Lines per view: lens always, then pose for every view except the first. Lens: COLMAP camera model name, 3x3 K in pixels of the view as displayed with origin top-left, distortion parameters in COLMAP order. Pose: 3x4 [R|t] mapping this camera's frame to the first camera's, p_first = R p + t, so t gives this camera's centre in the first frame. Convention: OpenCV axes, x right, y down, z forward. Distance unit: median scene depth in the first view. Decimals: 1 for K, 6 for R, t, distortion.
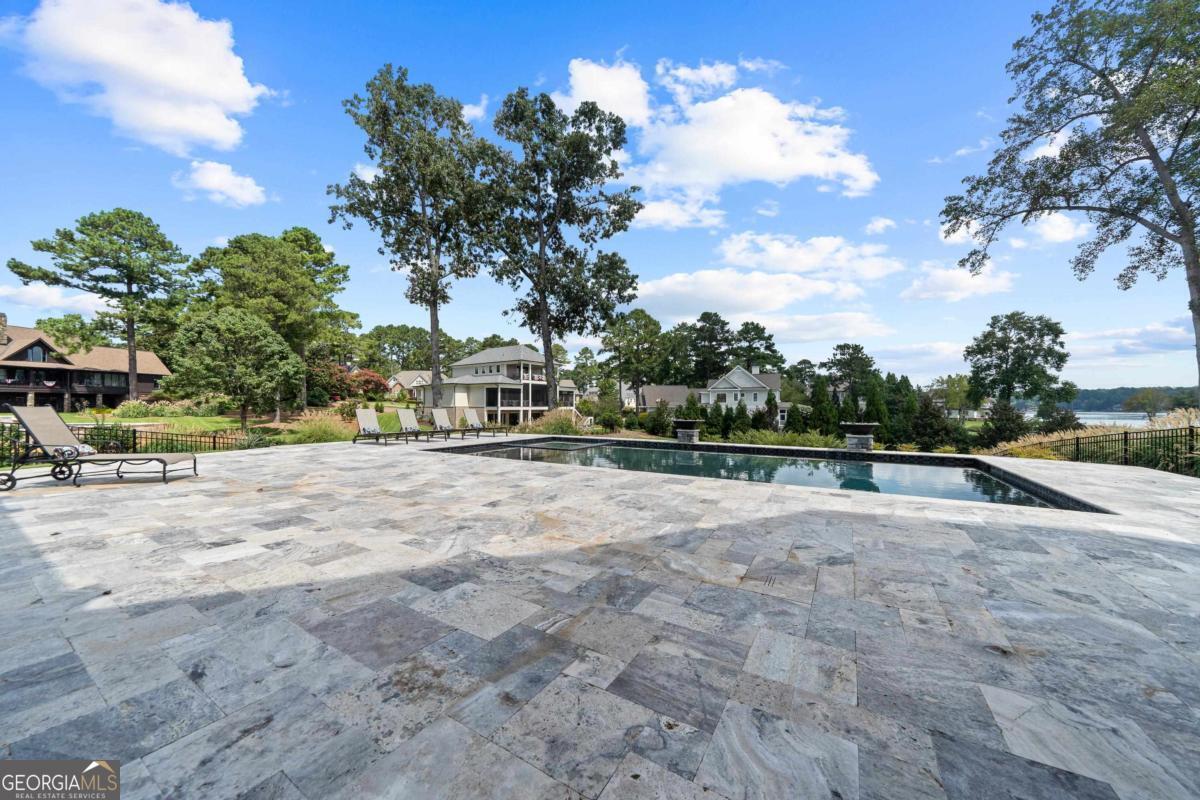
lens RADIAL K [[414.3, 0, 593.8], [0, 414.3, 405.1], [0, 0, 1]] dist [-0.002063, -0.000123]
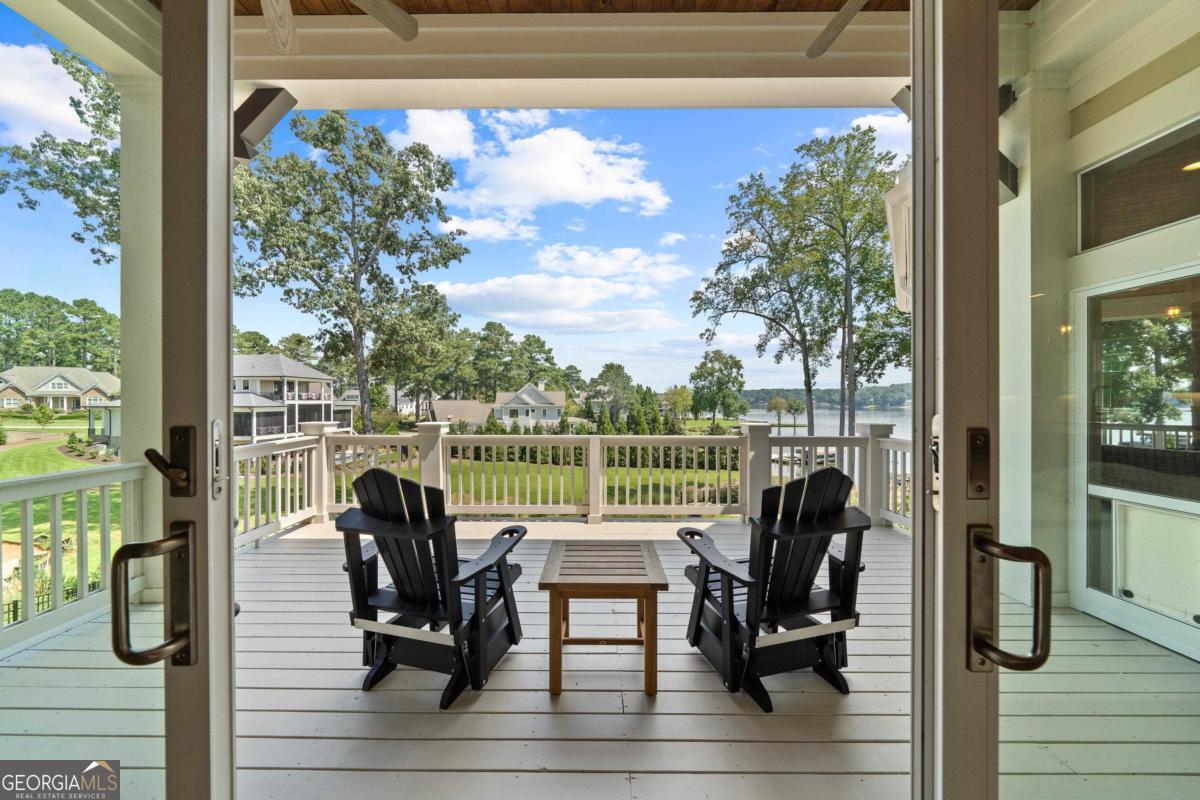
lens RADIAL K [[433.3, 0, 592.1], [0, 433.3, 403.7], [0, 0, 1]] dist [-0.000130, -0.000036]
pose [[0.861925, -0.005292, 0.507008, -0.088539], [0.002797, 0.999980, 0.005684, -0.058911], [-0.507028, -0.003482, 0.861923, -0.042071]]
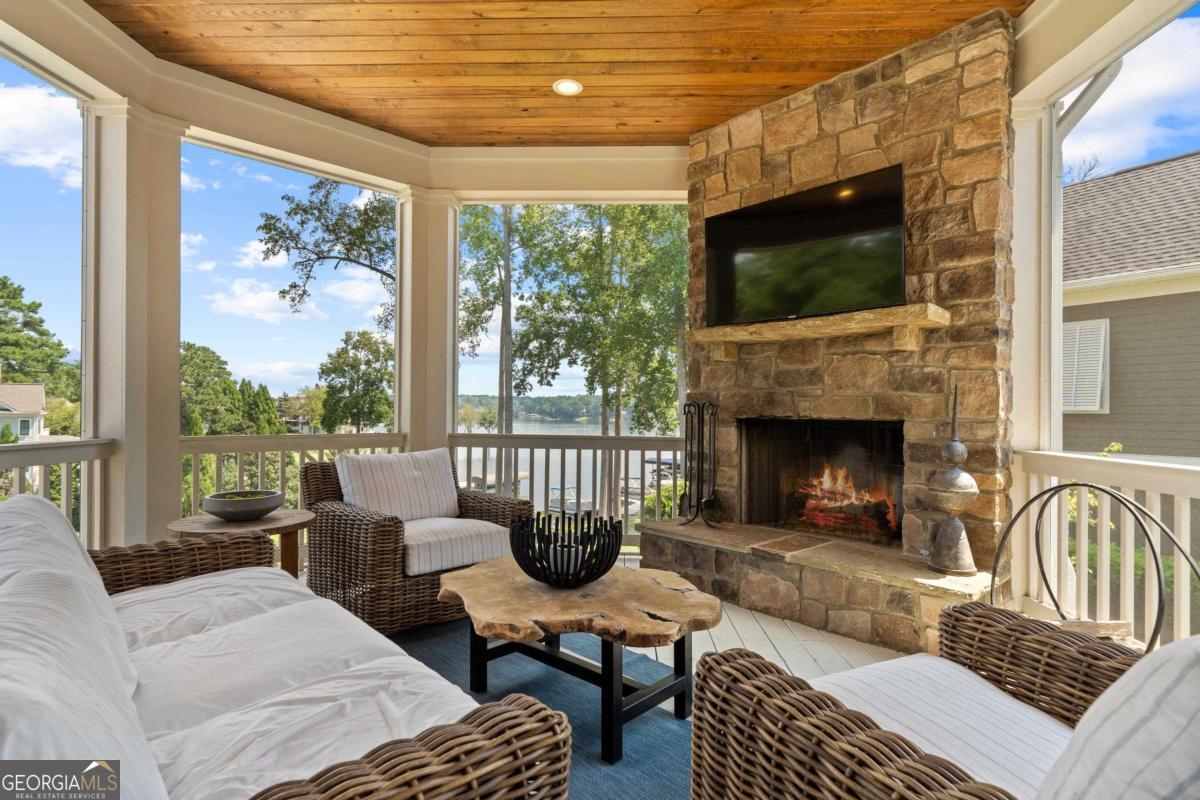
lens RADIAL K [[611.1, 0, 600.0], [0, 611.1, 400.0], [0, 0, 1]] dist [-0.002250, 0.000100]
pose [[0.427776, 0.020922, 0.903643, 0.031442], [-0.007974, 0.999781, -0.019373, -0.055067], [-0.903850, 0.001082, 0.427849, -0.045352]]
